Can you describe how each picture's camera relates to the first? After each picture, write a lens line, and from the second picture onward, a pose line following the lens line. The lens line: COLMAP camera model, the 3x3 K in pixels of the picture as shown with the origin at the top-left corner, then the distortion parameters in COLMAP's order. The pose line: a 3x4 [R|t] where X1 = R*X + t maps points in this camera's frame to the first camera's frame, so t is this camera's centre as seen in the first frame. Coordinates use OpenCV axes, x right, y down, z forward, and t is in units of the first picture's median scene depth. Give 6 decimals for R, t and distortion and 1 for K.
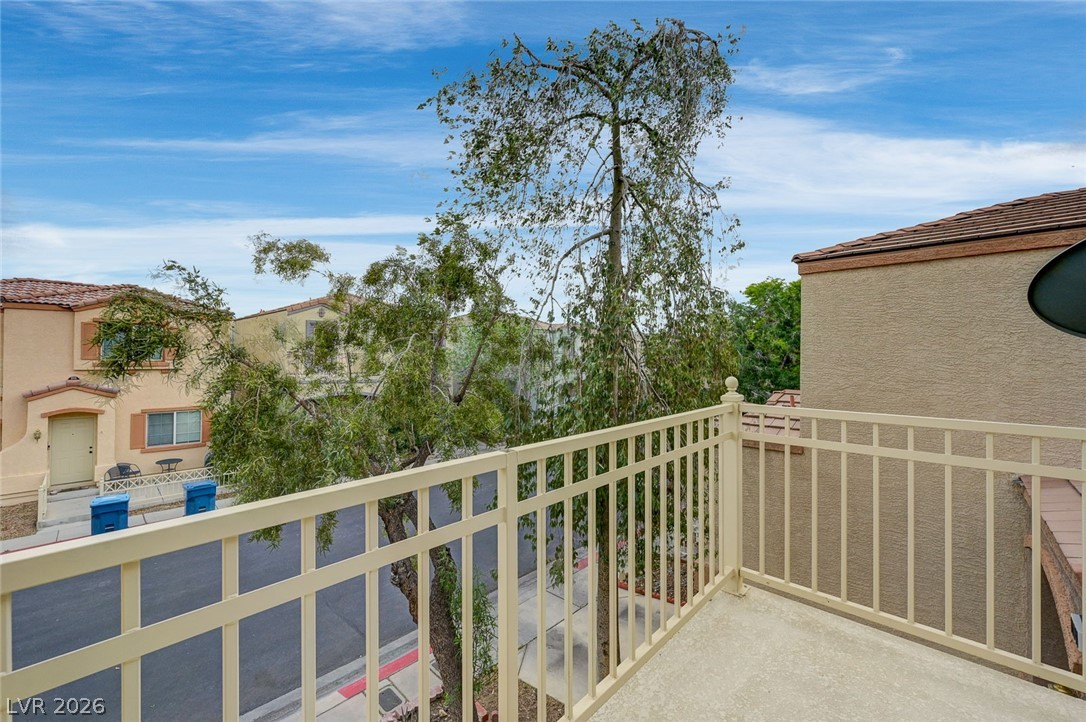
lens RADIAL K [[438.1, 0, 550.5], [0, 438.1, 357.2], [0, 0, 1]] dist [-0.000469, -0.000179]
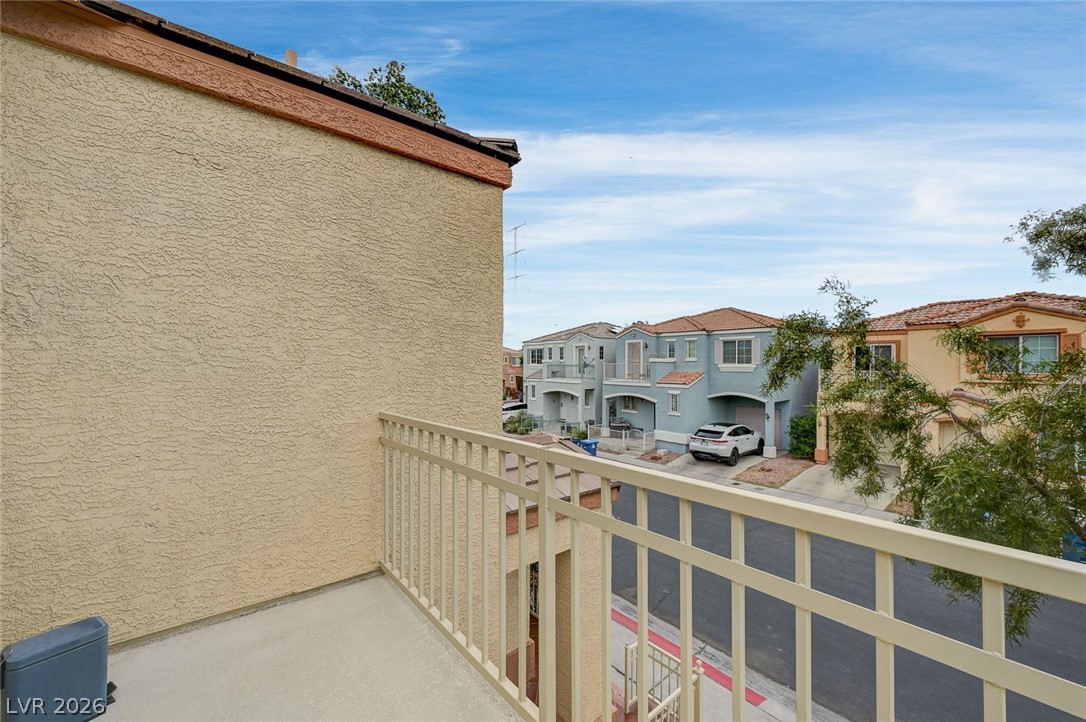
lens RADIAL K [[428.1, 0, 543.0], [0, 428.1, 361.0], [0, 0, 1]] dist [-0.000051, 0.000122]
pose [[-0.142090, -0.019721, -0.989657, 0.083123], [-0.000610, 0.999803, -0.019836, 0.000450], [0.989854, -0.002215, -0.142074, 0.092351]]
